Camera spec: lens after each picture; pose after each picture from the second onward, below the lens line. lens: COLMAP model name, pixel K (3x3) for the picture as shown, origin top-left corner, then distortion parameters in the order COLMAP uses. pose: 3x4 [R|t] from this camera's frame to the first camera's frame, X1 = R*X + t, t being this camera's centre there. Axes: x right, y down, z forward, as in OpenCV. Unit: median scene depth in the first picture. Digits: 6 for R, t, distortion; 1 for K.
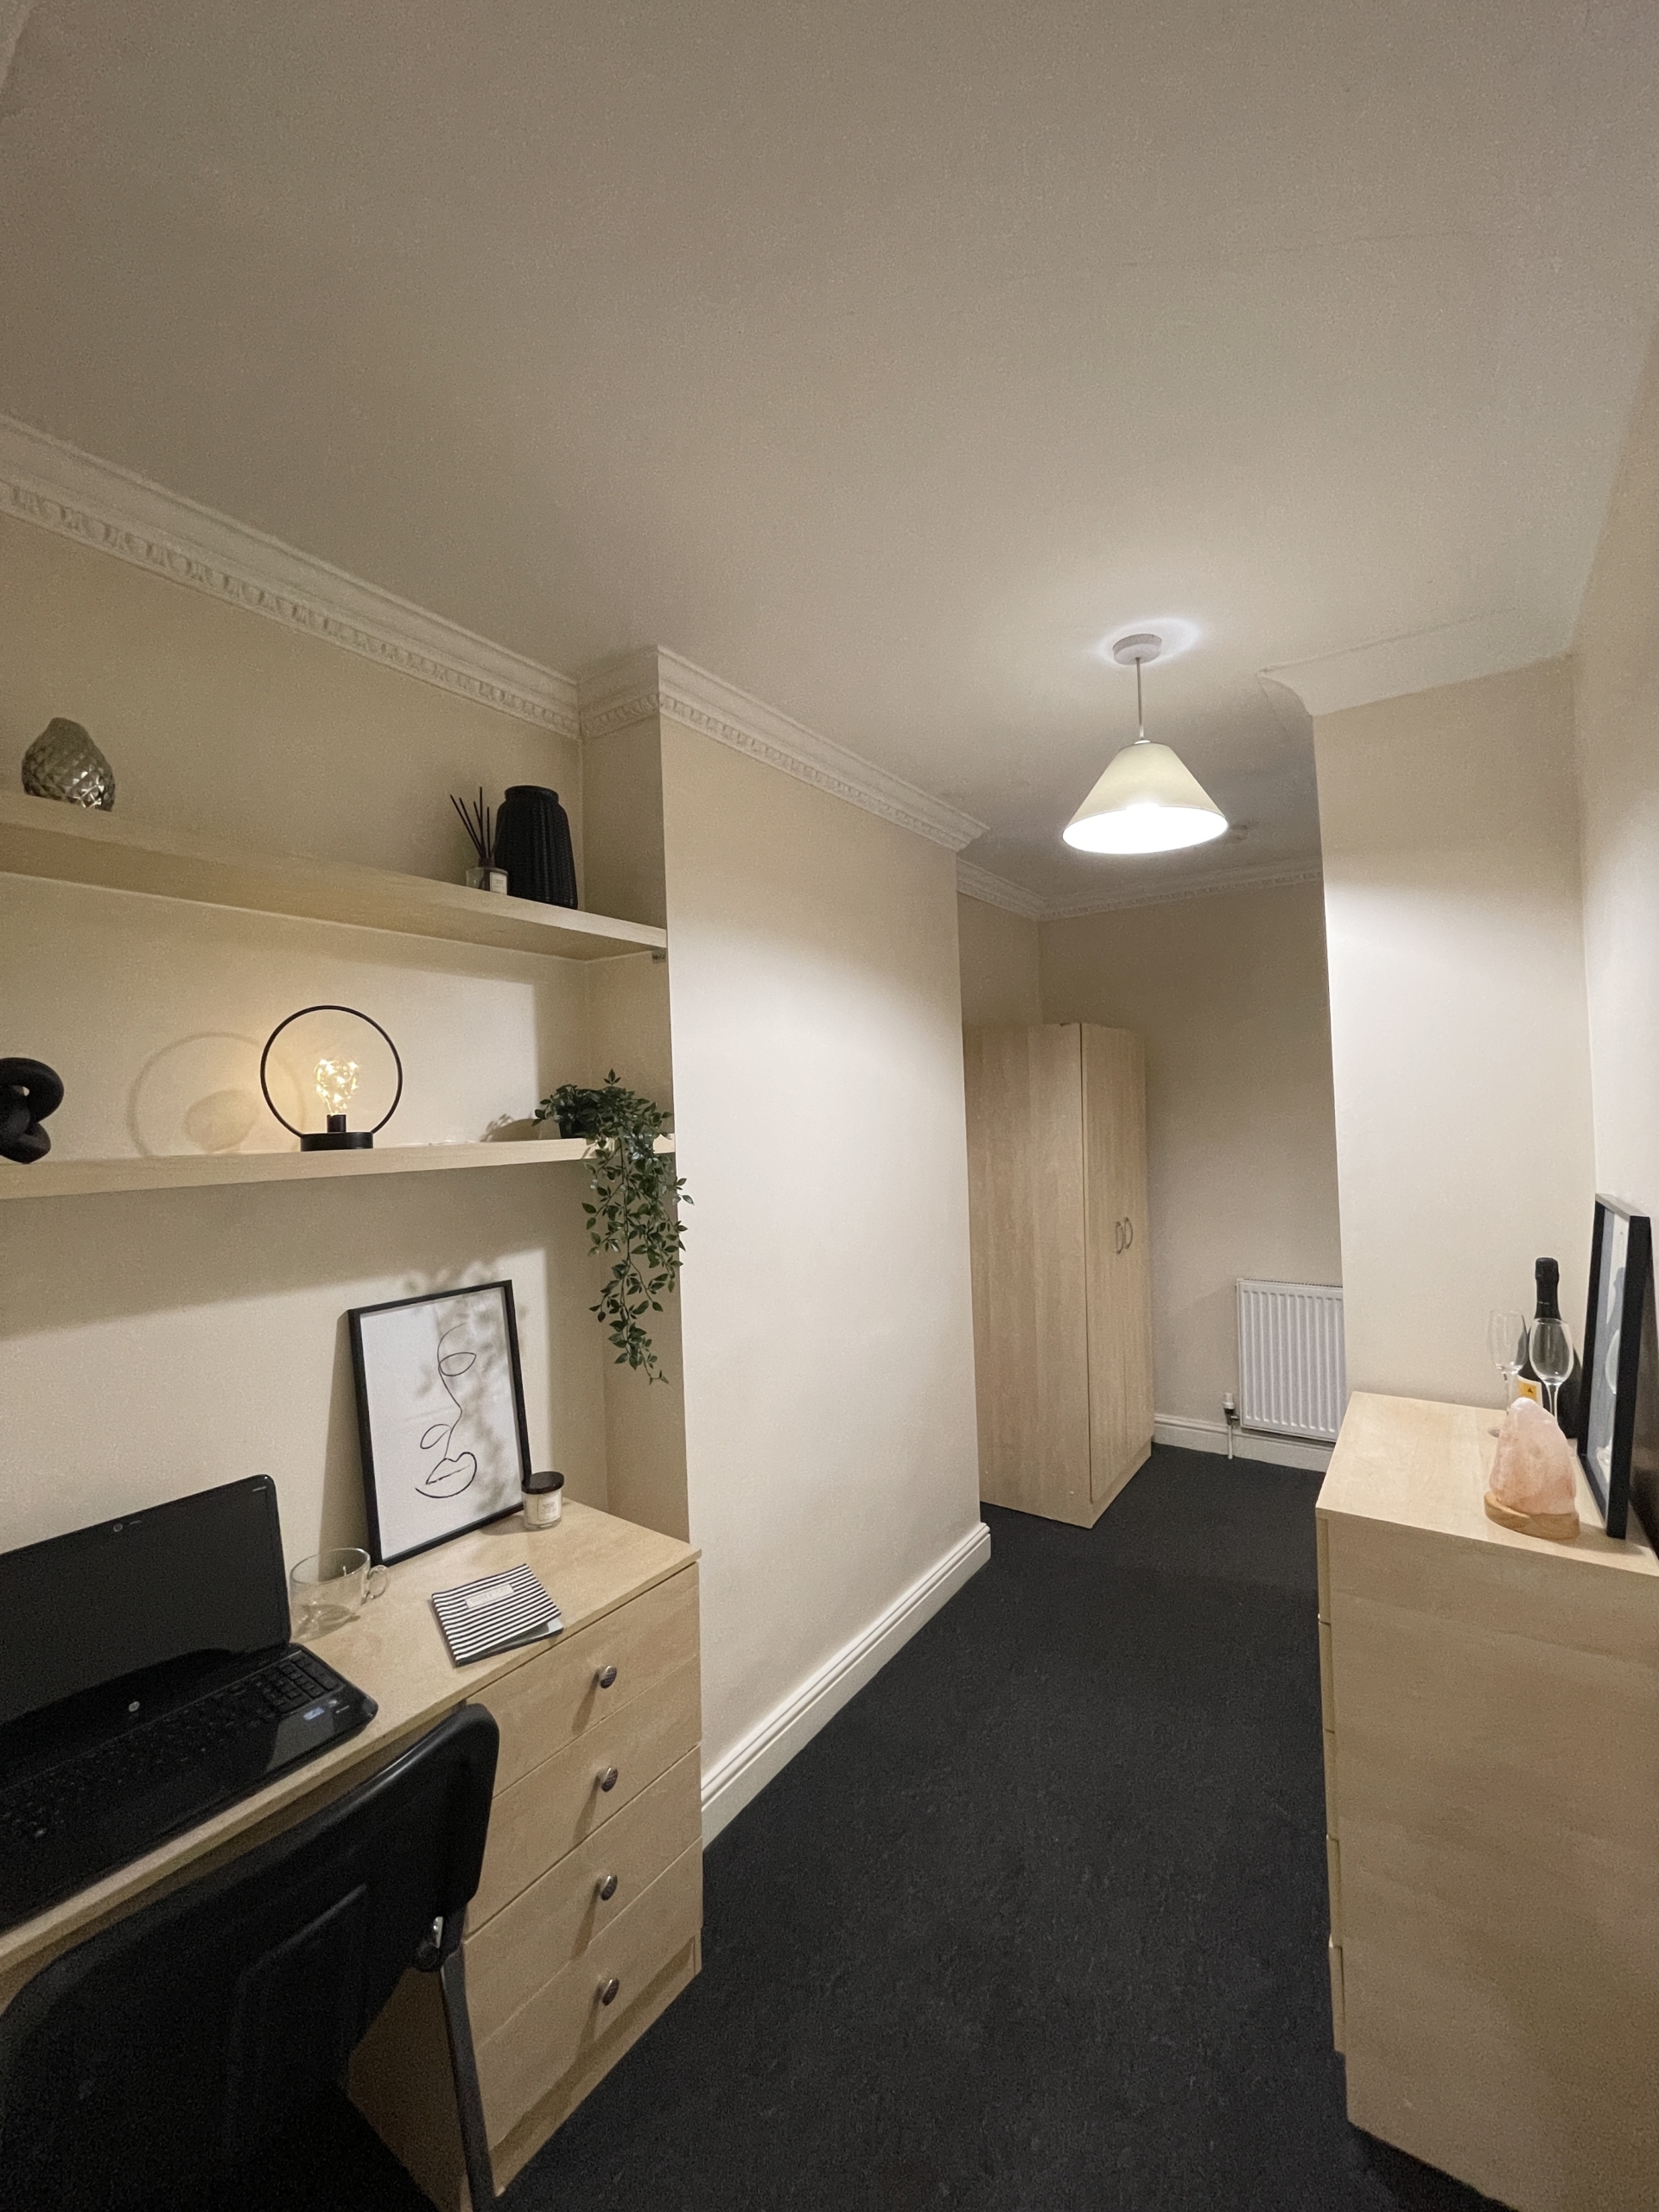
lens RADIAL K [[894.3, 0, 829.5], [0, 894.3, 1110.2], [0, 0, 1]] dist [-0.009420, 0.000022]
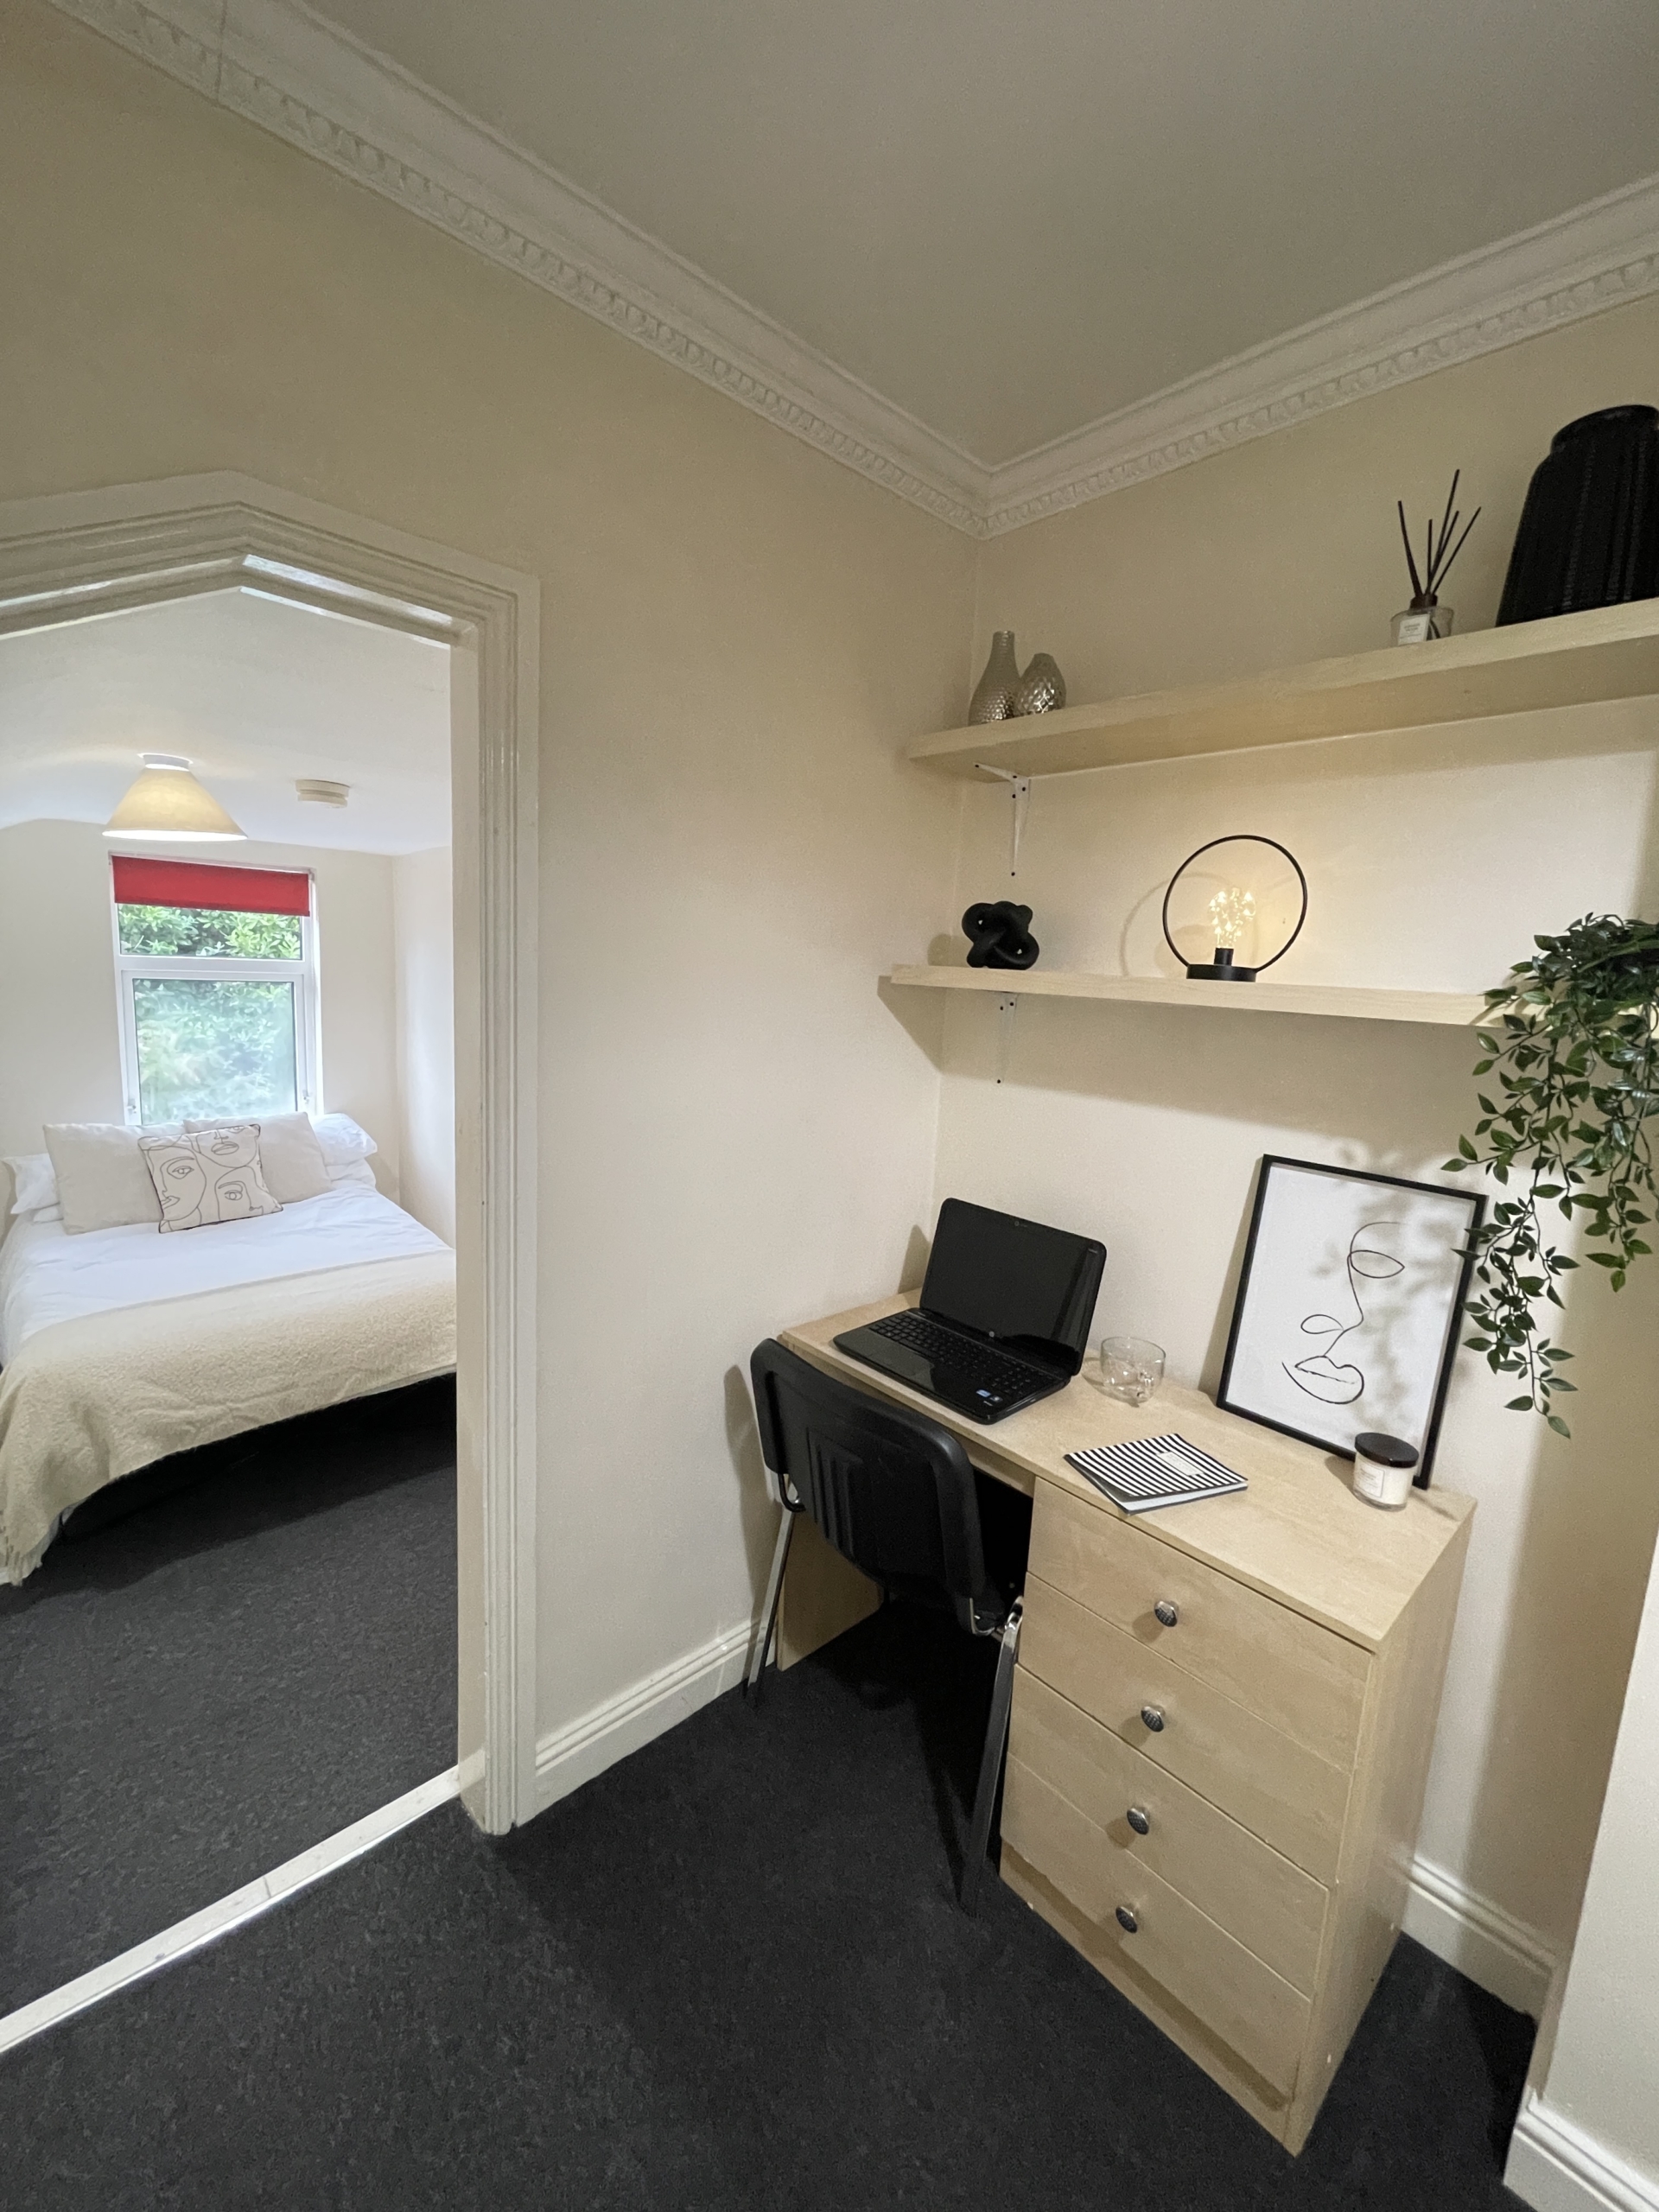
lens RADIAL K [[894.3, 0, 828.3], [0, 894.3, 1103.9], [0, 0, 1]] dist [-0.009420, 0.000022]
pose [[-0.194733, 0.167944, -0.966371, 0.472199], [-0.050122, 0.982242, 0.180802, 0.016797], [0.979575, 0.083645, -0.182858, 0.679876]]
